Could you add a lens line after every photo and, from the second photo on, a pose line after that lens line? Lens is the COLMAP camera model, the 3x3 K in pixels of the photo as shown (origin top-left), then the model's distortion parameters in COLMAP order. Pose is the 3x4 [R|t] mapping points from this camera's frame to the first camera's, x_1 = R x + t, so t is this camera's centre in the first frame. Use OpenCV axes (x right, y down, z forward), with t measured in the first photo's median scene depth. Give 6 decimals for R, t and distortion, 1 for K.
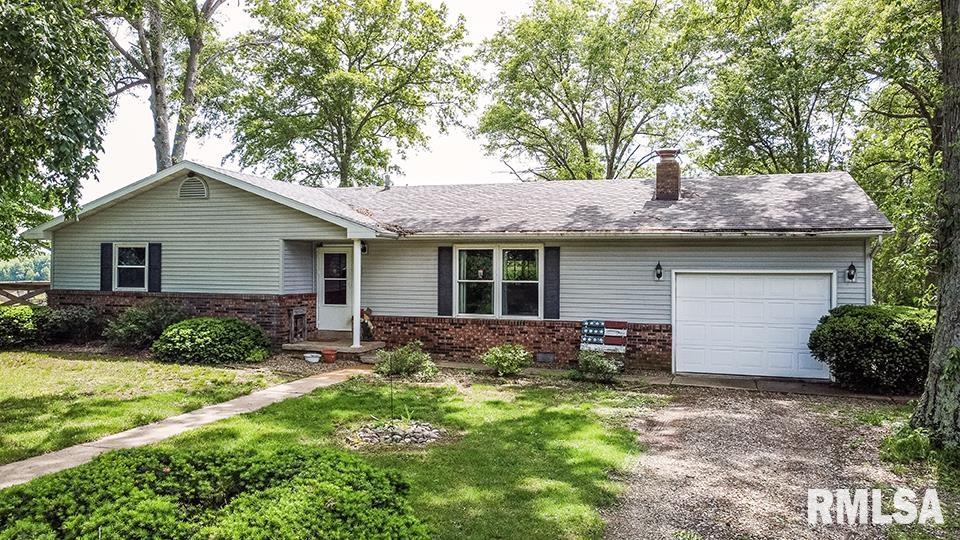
lens RADIAL K [[699.6, 0, 471.0], [0, 699.6, 268.2], [0, 0, 1]] dist [-0.015457, 0.014821]
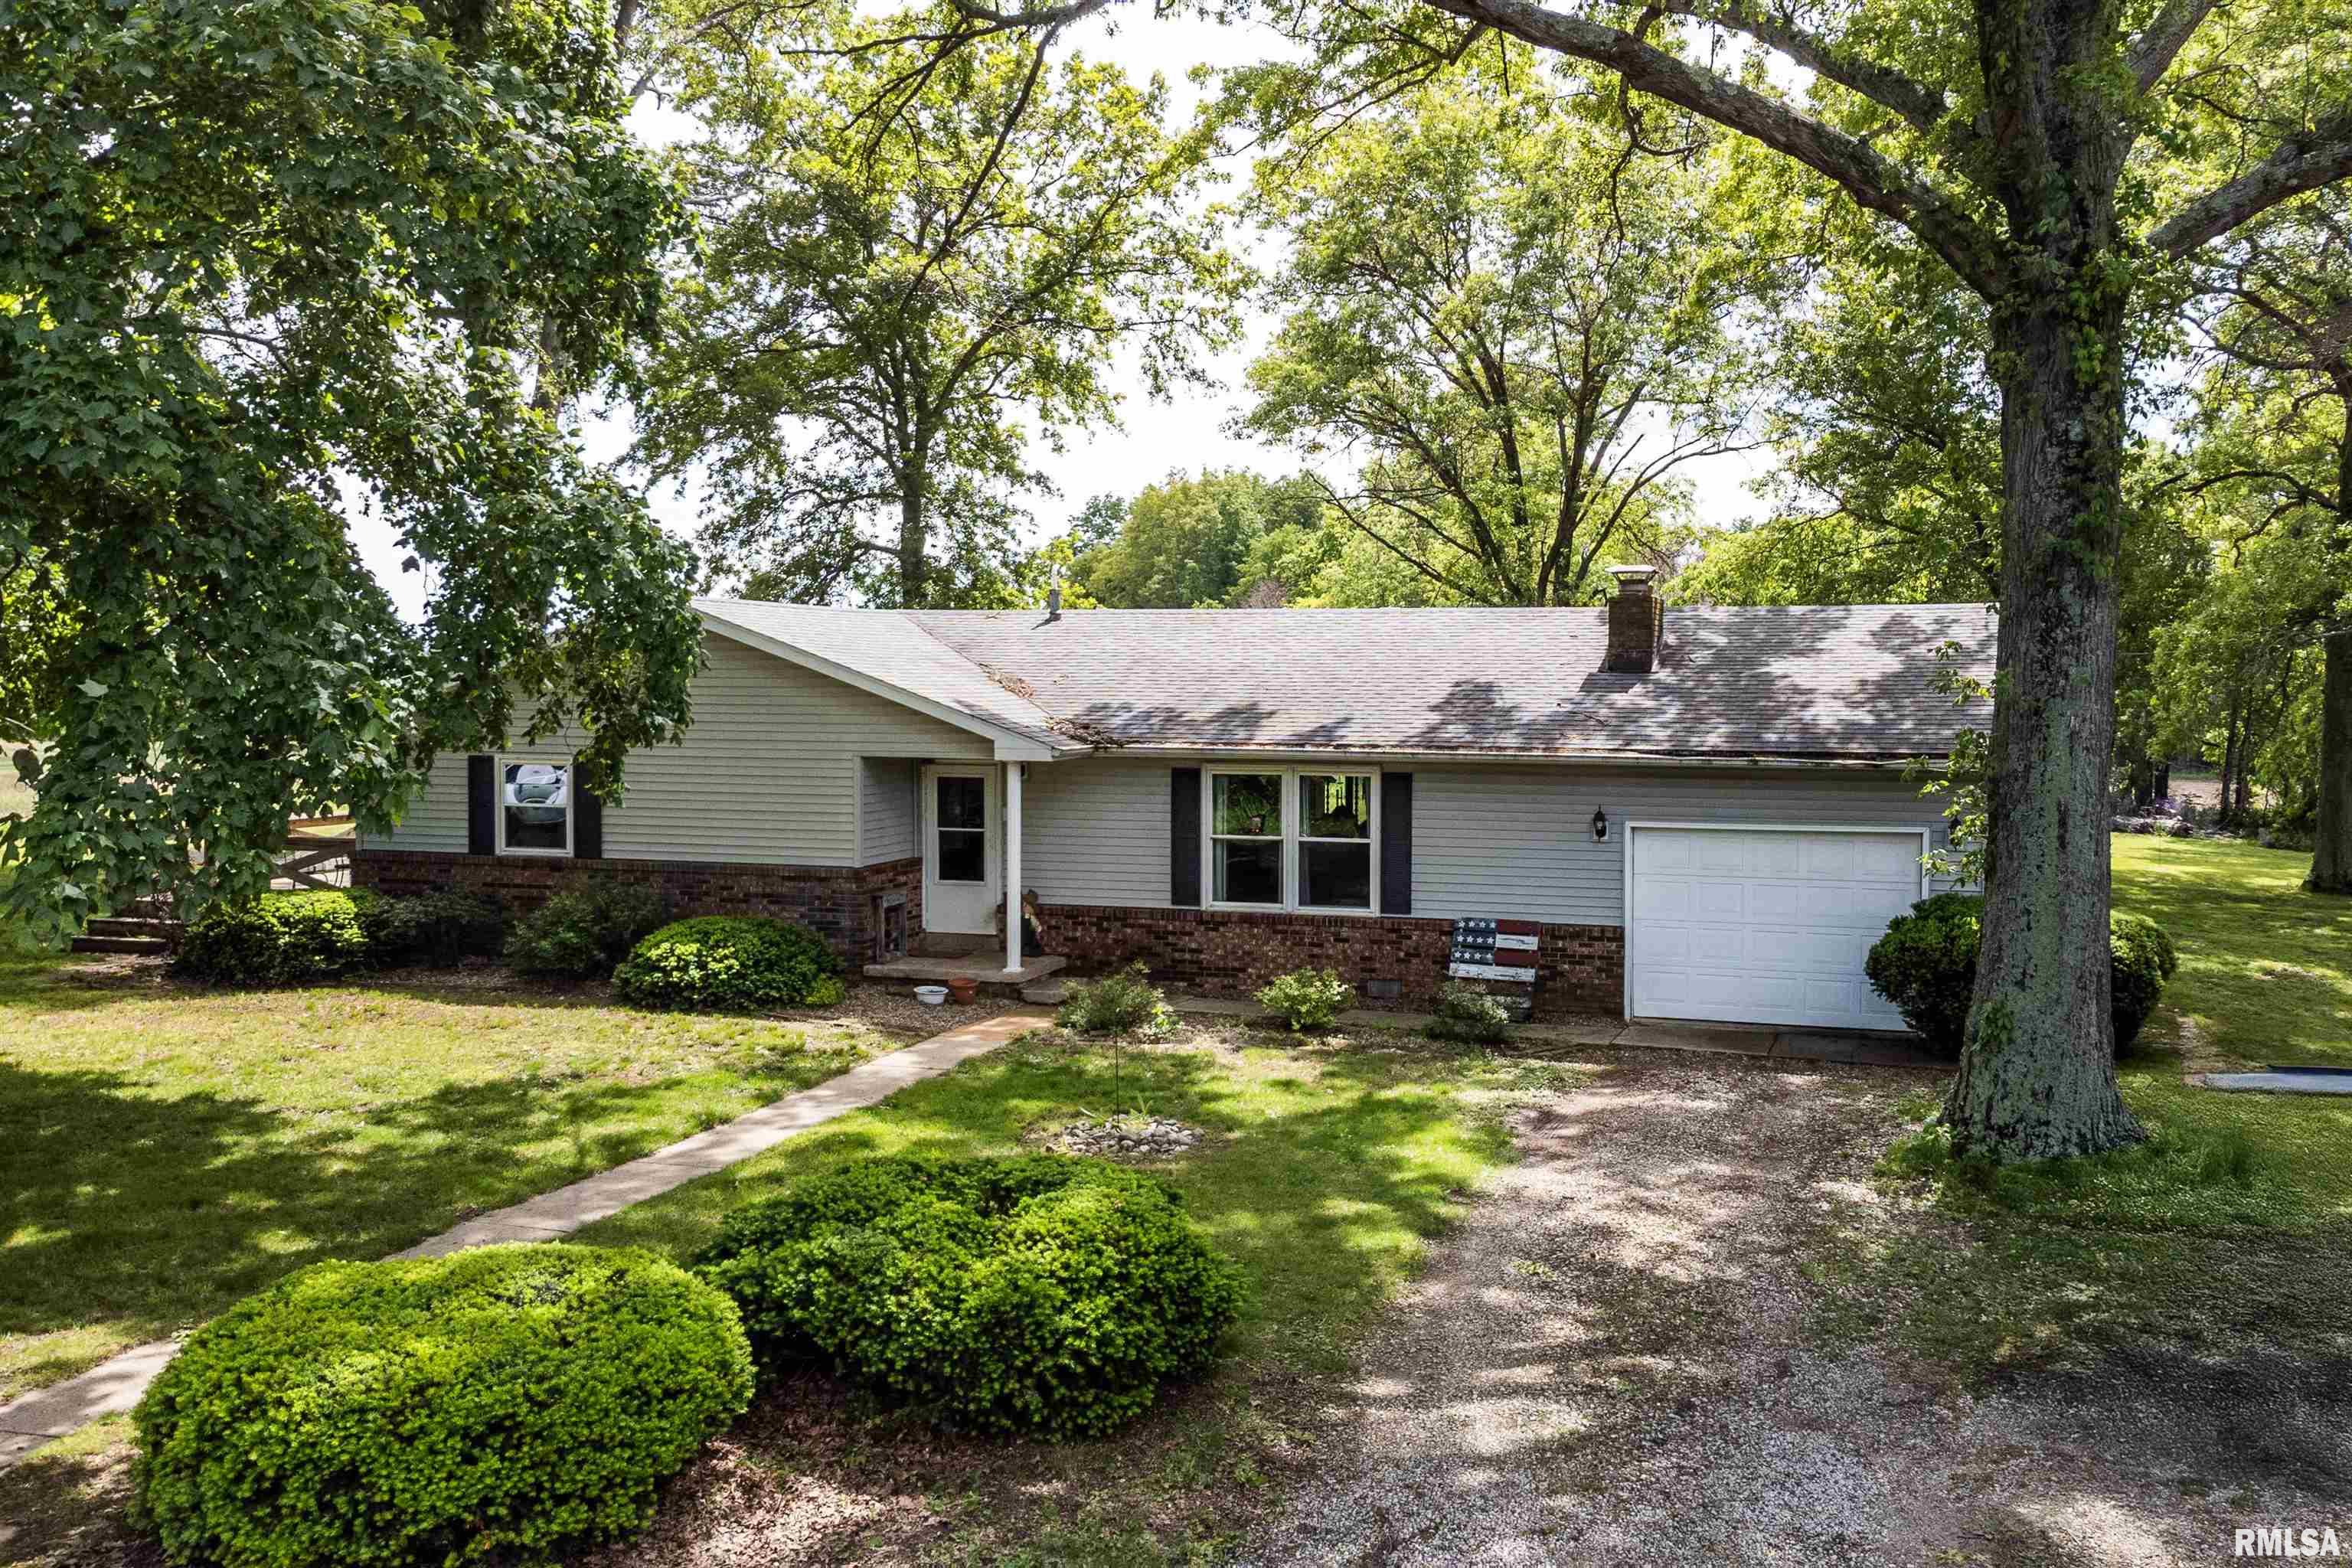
lens RADIAL K [[2001.0, 0, 1289.7], [0, 2001.0, 785.2], [0, 0, 1]] dist [0.040512, -0.020227]
pose [[0.999419, -0.002352, 0.033995, -0.011552], [0.000385, 0.998331, 0.057757, -0.104756], [-0.034074, -0.057710, 0.997752, -0.447549]]
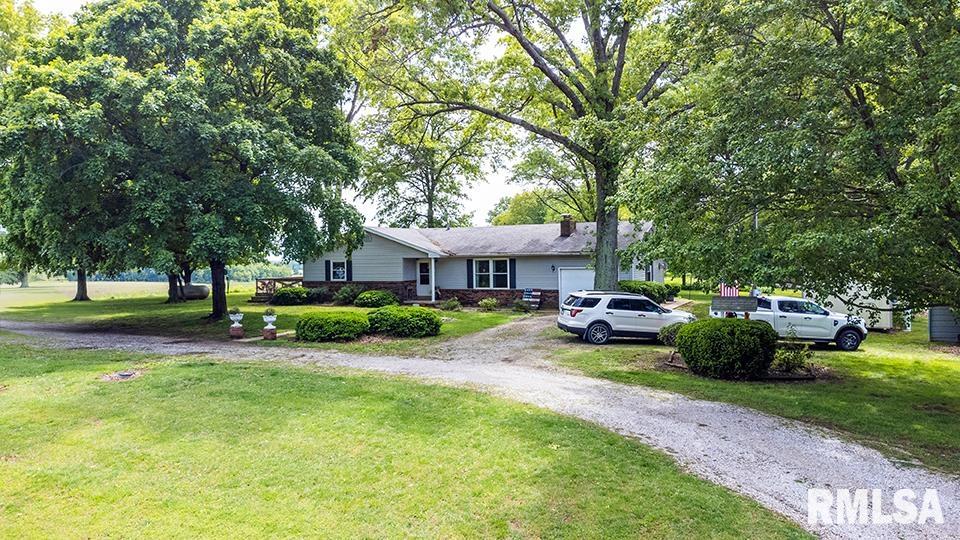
lens RADIAL K [[699.6, 0, 483.5], [0, 699.6, 270.6], [0, 0, 1]] dist [-0.015457, 0.014821]
pose [[0.993259, -0.019934, -0.114188, 0.287744], [0.022398, 0.999542, 0.020337, -0.041082], [0.113731, -0.022757, 0.993251, -1.388633]]
